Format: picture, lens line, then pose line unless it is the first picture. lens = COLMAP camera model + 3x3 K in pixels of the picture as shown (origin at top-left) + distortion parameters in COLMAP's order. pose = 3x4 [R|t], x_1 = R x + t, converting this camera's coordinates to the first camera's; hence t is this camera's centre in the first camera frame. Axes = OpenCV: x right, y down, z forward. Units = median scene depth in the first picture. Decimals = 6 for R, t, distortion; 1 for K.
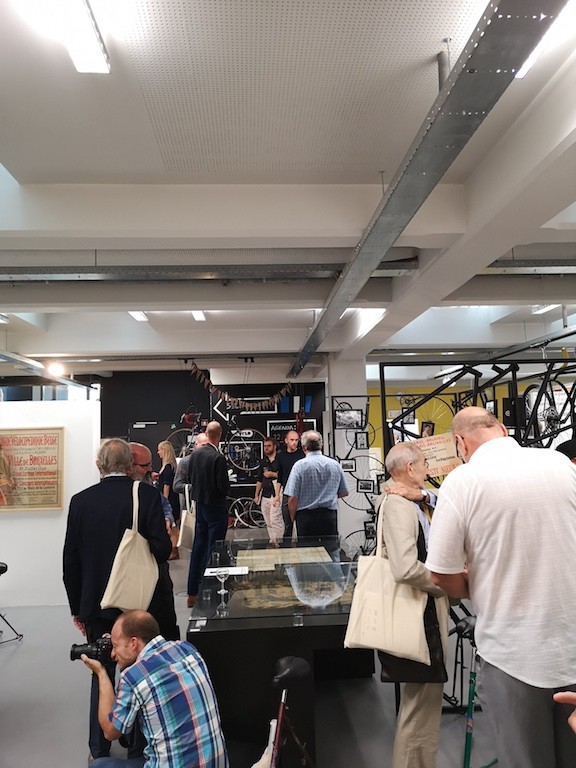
lens RADIAL K [[590.4, 0, 287.9], [0, 590.4, 374.6], [0, 0, 1]] dist [0.001786, 0.000146]
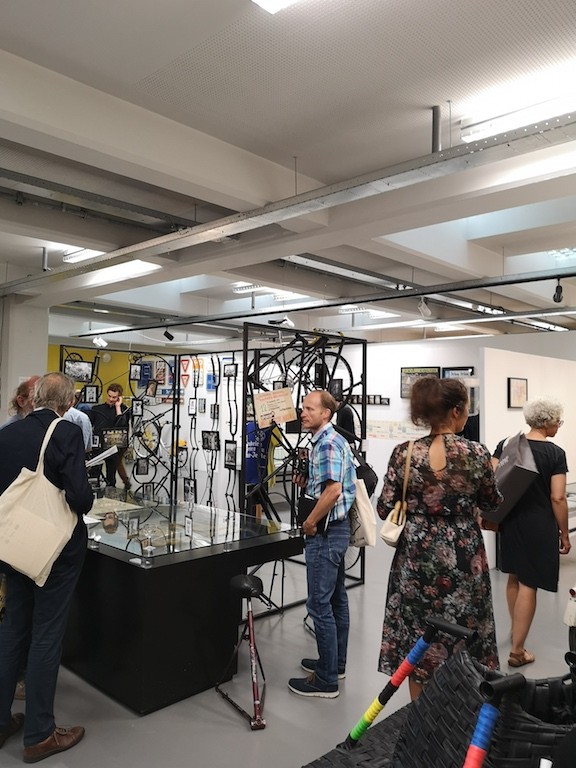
lens RADIAL K [[609.3, 0, 288.0], [0, 609.3, 384.0], [0, 0, 1]] dist [0.006780, 0.002177]
pose [[0.732713, 0.064566, 0.677468, -0.316734], [-0.112590, 0.993272, 0.027109, 0.031918], [-0.671160, -0.096139, 0.735052, 0.050265]]
